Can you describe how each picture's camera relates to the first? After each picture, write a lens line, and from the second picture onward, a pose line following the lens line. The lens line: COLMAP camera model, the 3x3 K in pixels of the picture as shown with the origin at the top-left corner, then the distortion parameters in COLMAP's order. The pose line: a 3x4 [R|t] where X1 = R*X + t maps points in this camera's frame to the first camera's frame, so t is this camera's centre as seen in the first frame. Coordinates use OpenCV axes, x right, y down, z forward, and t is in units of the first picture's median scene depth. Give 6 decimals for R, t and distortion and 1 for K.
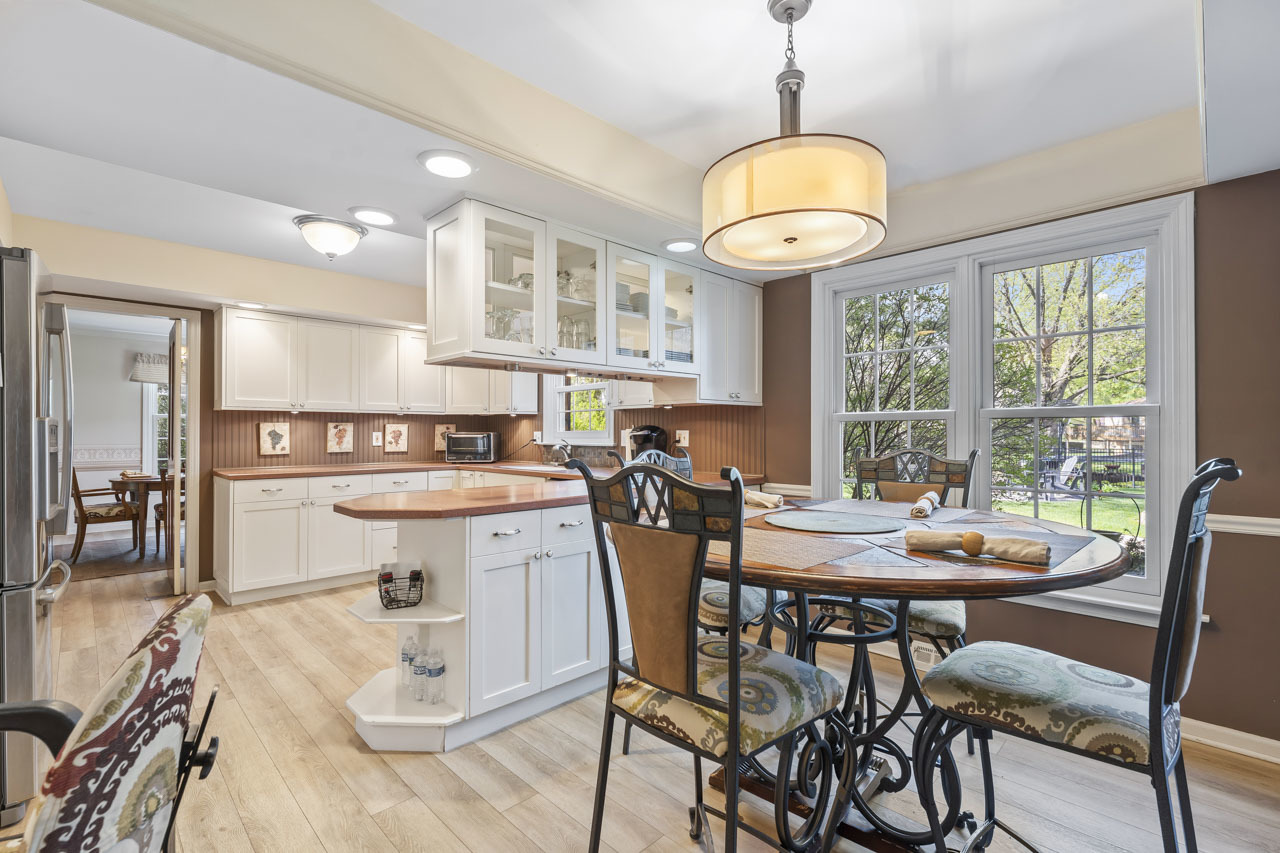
lens RADIAL K [[570.3, 0, 637.9], [0, 570.3, 425.7], [0, 0, 1]] dist [0.000166, -0.000359]
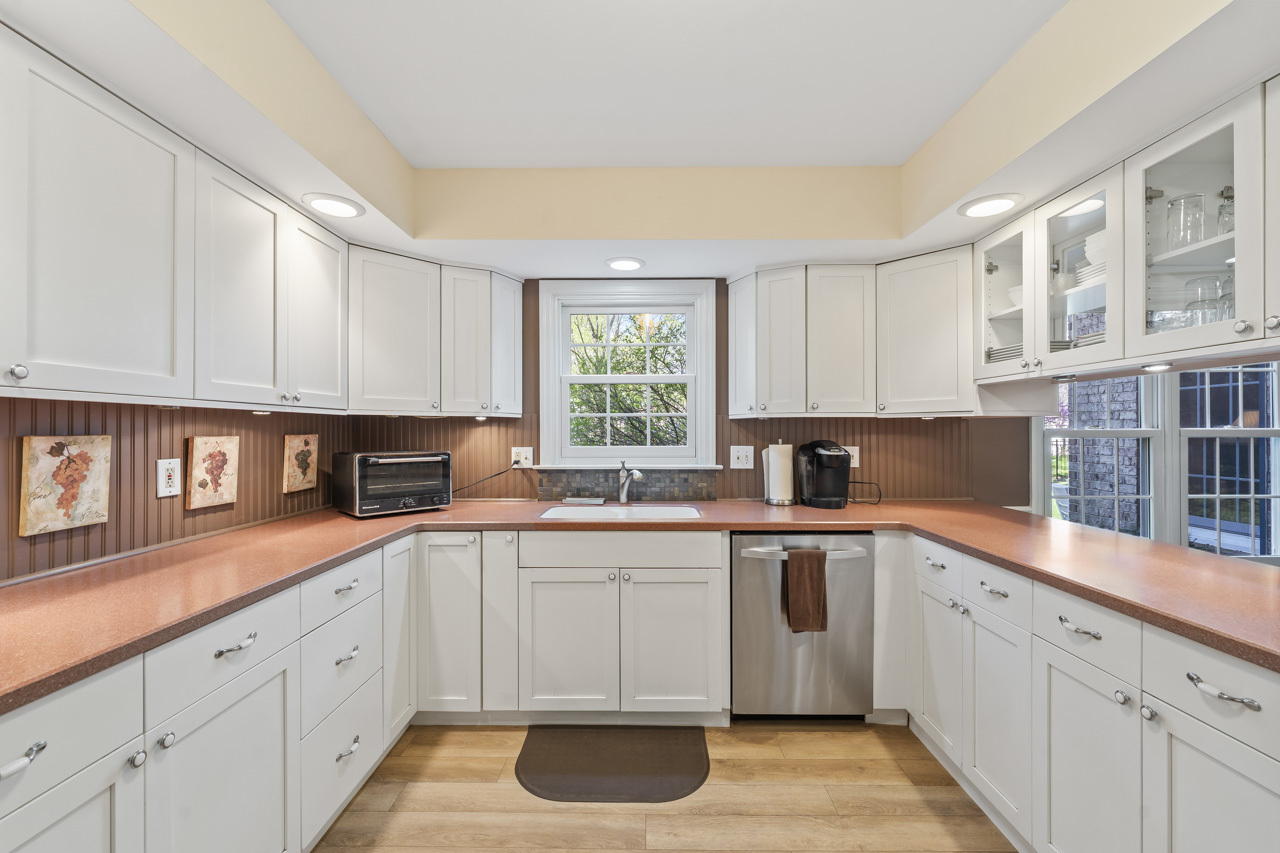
lens RADIAL K [[517.5, 0, 644.7], [0, 517.5, 427.8], [0, 0, 1]] dist [-0.001599, 0.000206]
pose [[0.707193, 0.005182, 0.707002, -0.497159], [-0.010029, 0.999946, 0.002703, -0.013272], [-0.706950, -0.009002, 0.707207, 0.573021]]
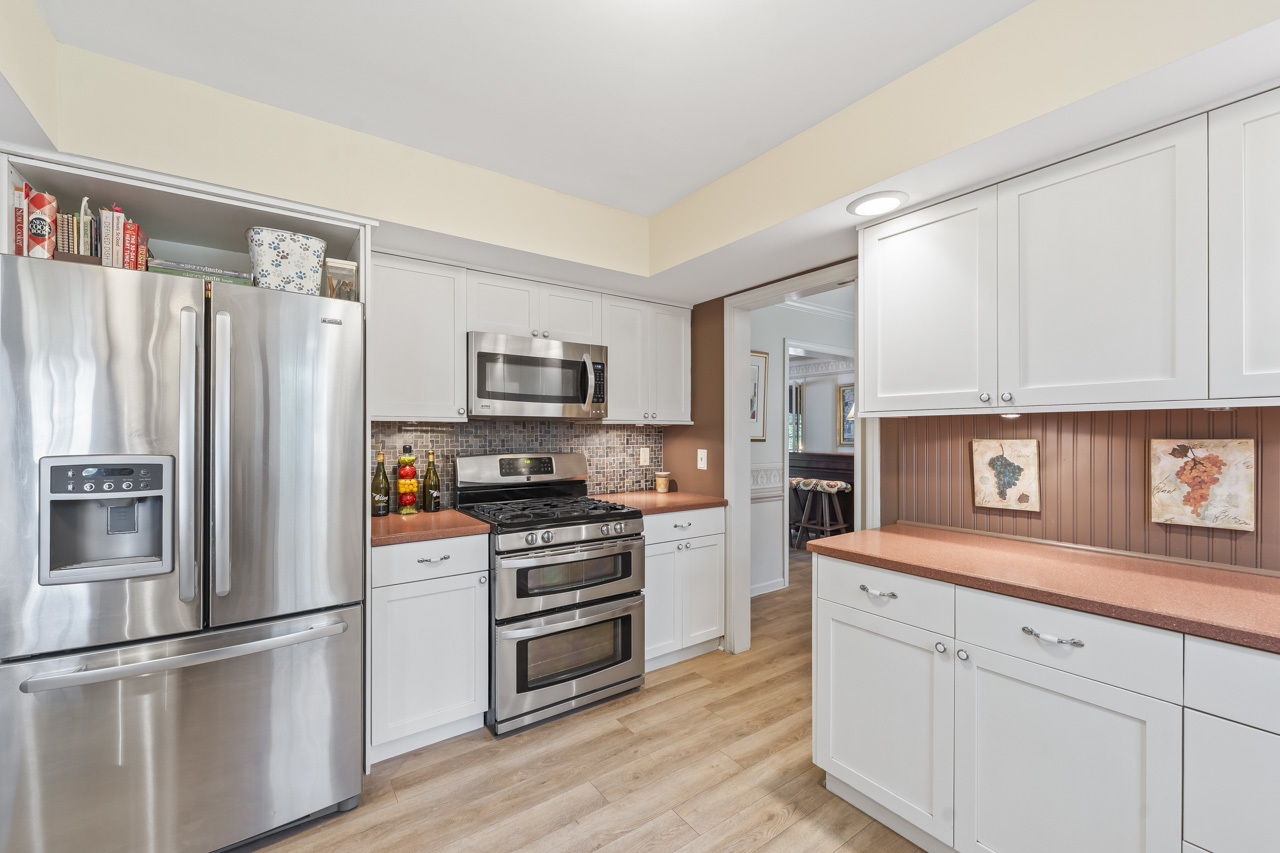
lens RADIAL K [[517.5, 0, 638.0], [0, 517.5, 436.3], [0, 0, 1]] dist [-0.001599, 0.000206]
pose [[-0.165852, 0.006737, -0.986128, -0.168619], [0.013354, 0.999900, 0.004585, -0.012417], [0.986060, -0.012408, -0.165926, 0.724068]]
